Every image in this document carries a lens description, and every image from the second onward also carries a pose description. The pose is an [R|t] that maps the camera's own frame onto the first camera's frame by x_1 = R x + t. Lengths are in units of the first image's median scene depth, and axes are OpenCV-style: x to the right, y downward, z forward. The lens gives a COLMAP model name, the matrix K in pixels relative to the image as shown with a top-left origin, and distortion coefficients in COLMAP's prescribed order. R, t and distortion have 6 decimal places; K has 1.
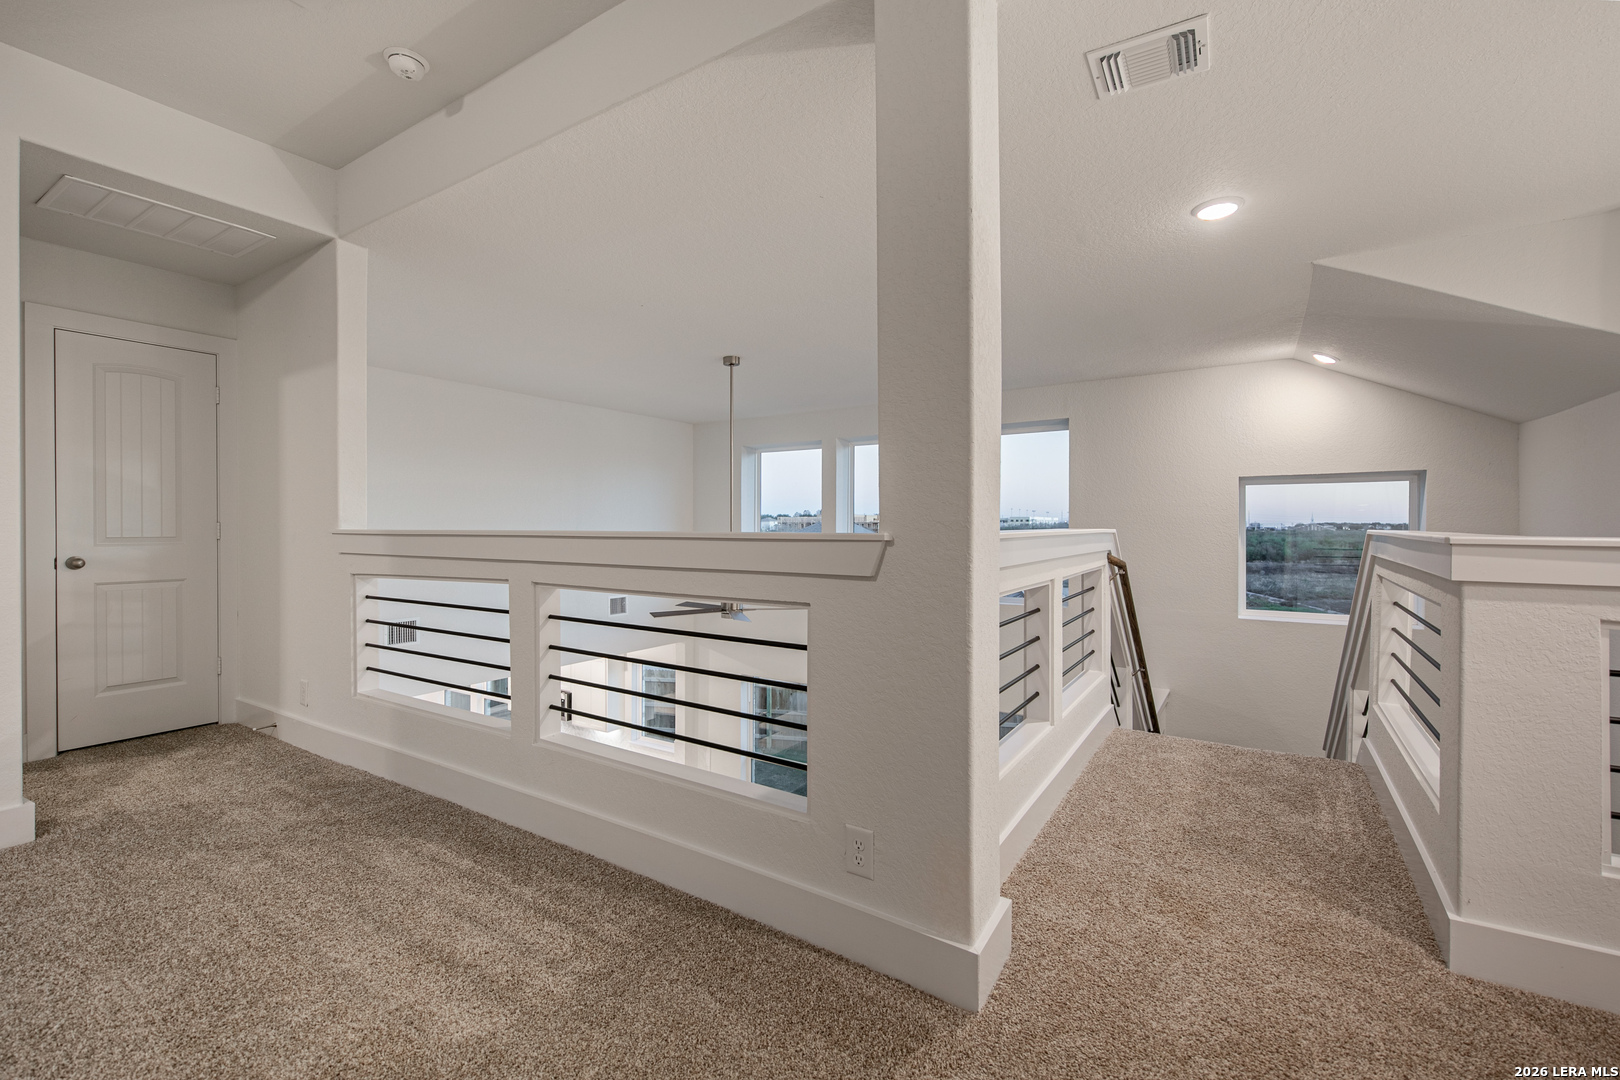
lens RADIAL K [[684.4, 0, 822.6], [0, 684.4, 529.3], [0, 0, 1]] dist [0.010211, -0.004637]
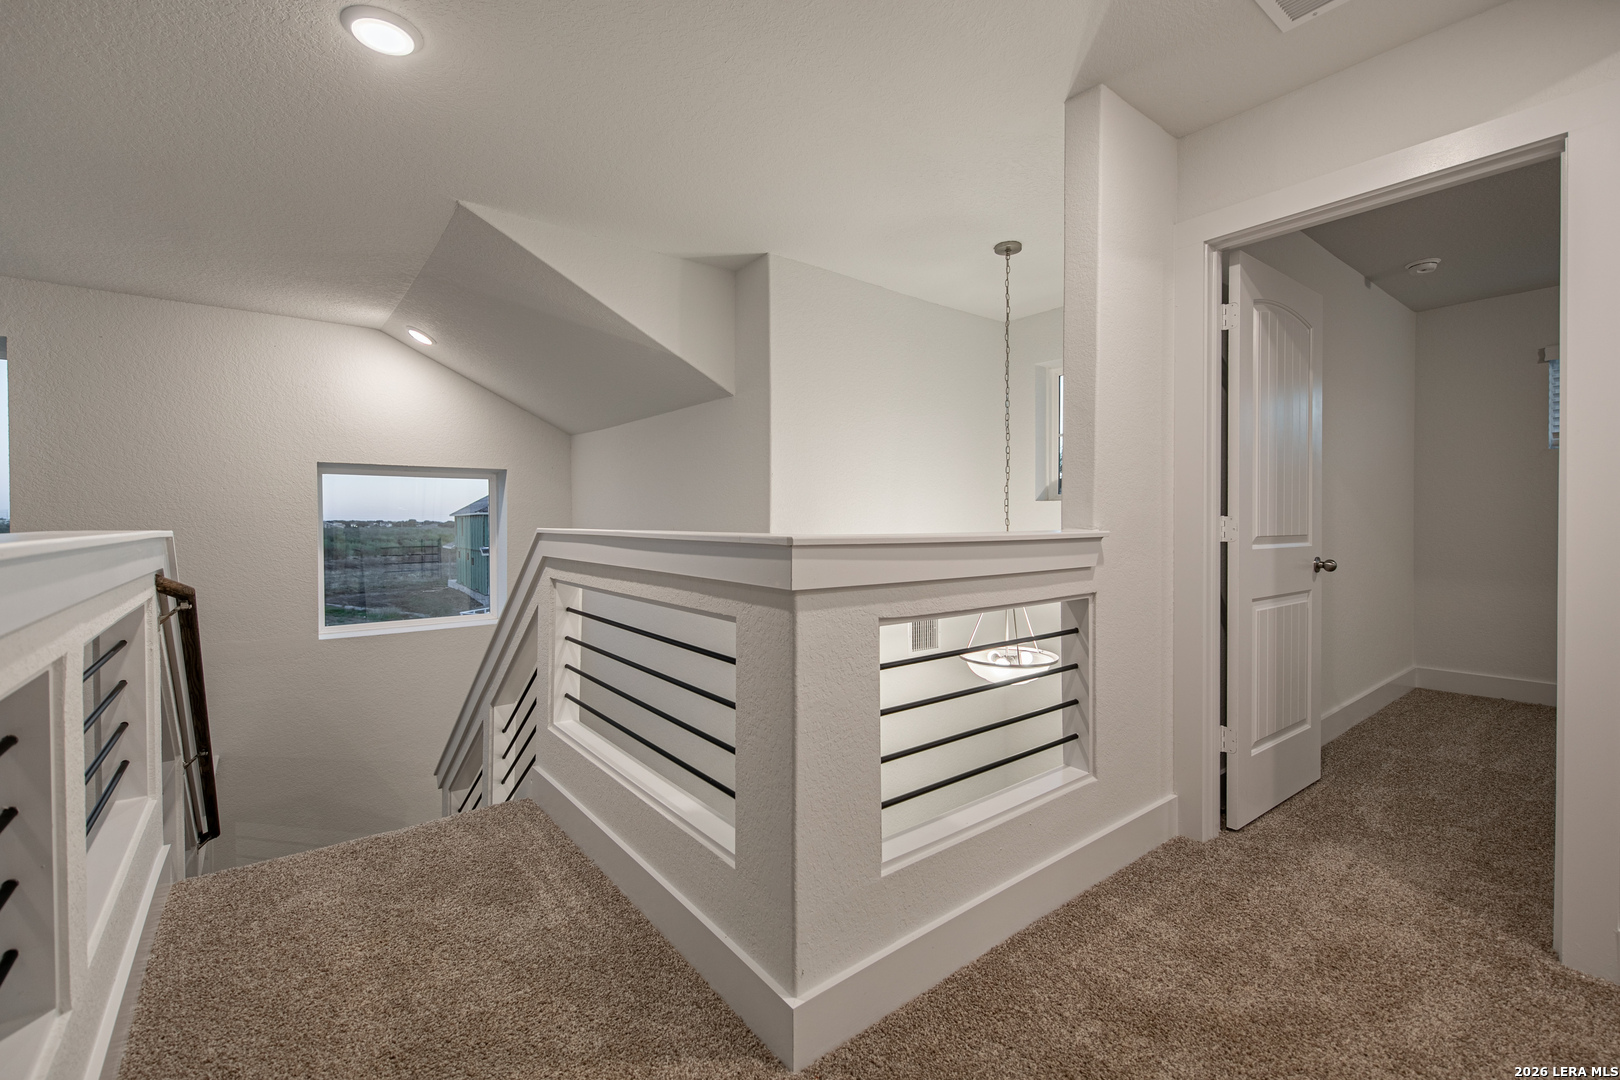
lens RADIAL K [[684.4, 0, 801.3], [0, 684.4, 528.0], [0, 0, 1]] dist [0.010211, -0.004637]
pose [[0.335926, -0.010507, 0.941830, 0.077437], [0.008591, 0.999930, 0.008091, -0.002678], [-0.941849, 0.005373, 0.335993, 0.348840]]
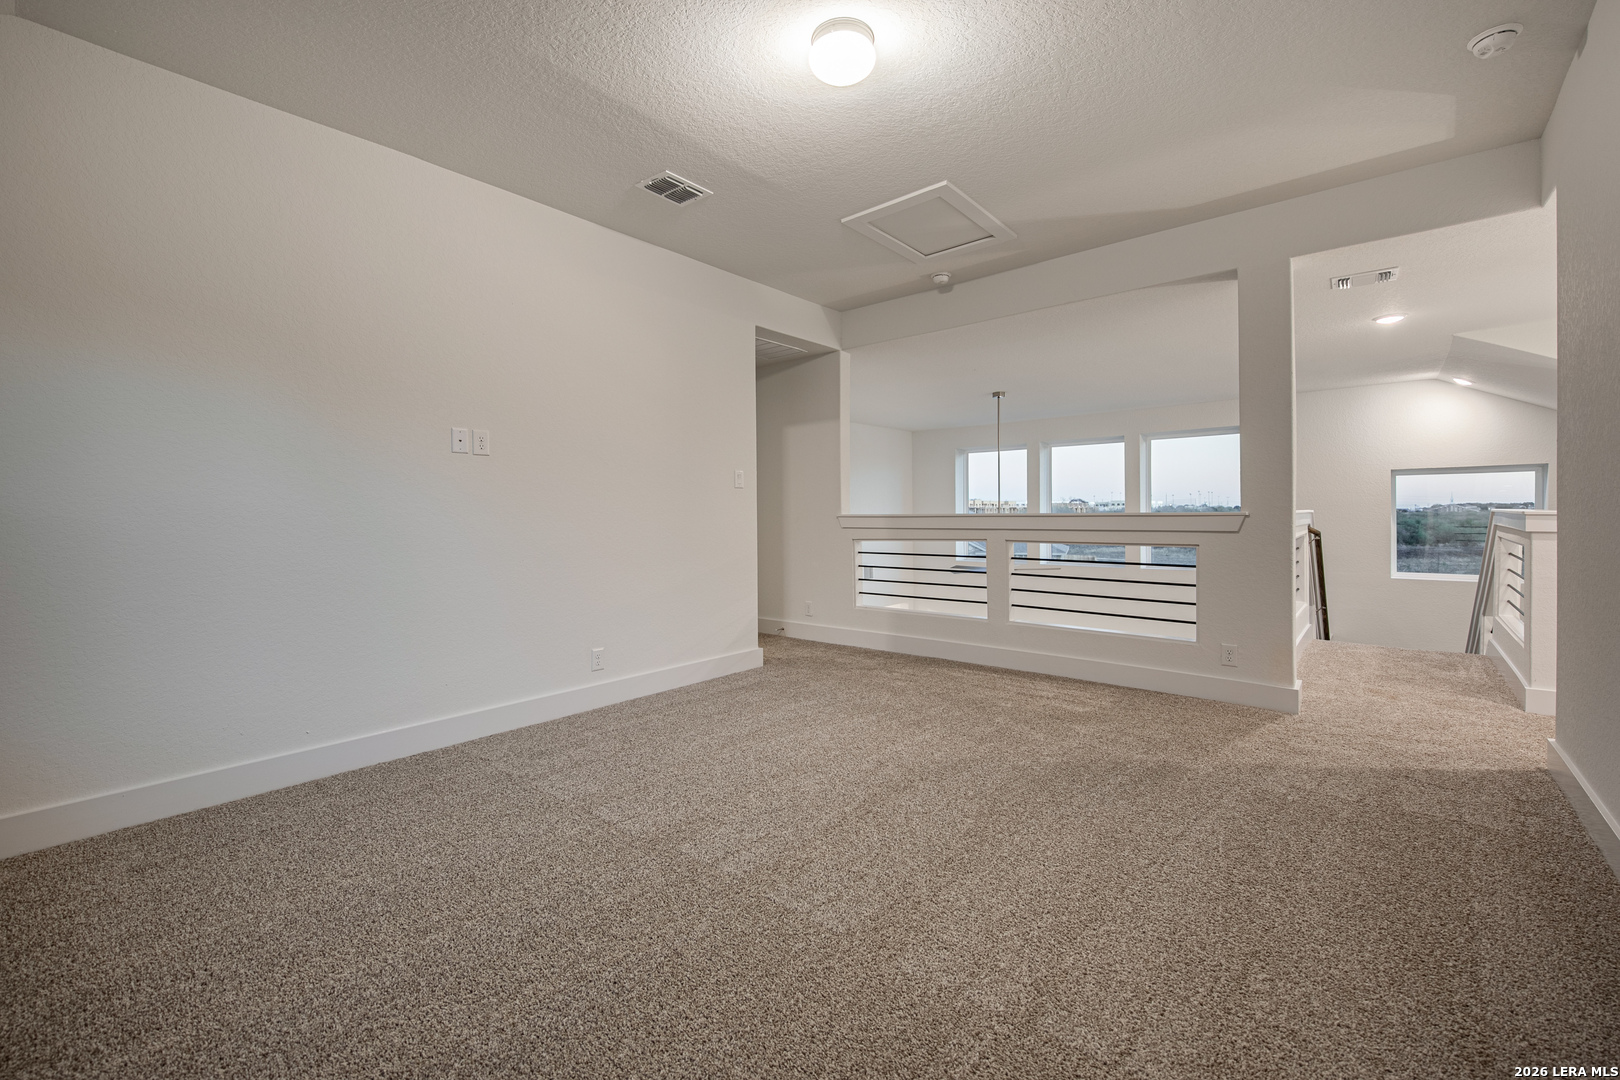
lens RADIAL K [[684.4, 0, 821.8], [0, 684.4, 516.5], [0, 0, 1]] dist [0.010211, -0.004637]
pose [[0.992523, -0.007815, -0.121810, -0.506469], [0.008032, 0.999967, 0.001291, 0.003170], [0.121796, -0.002260, 0.992553, -0.704880]]
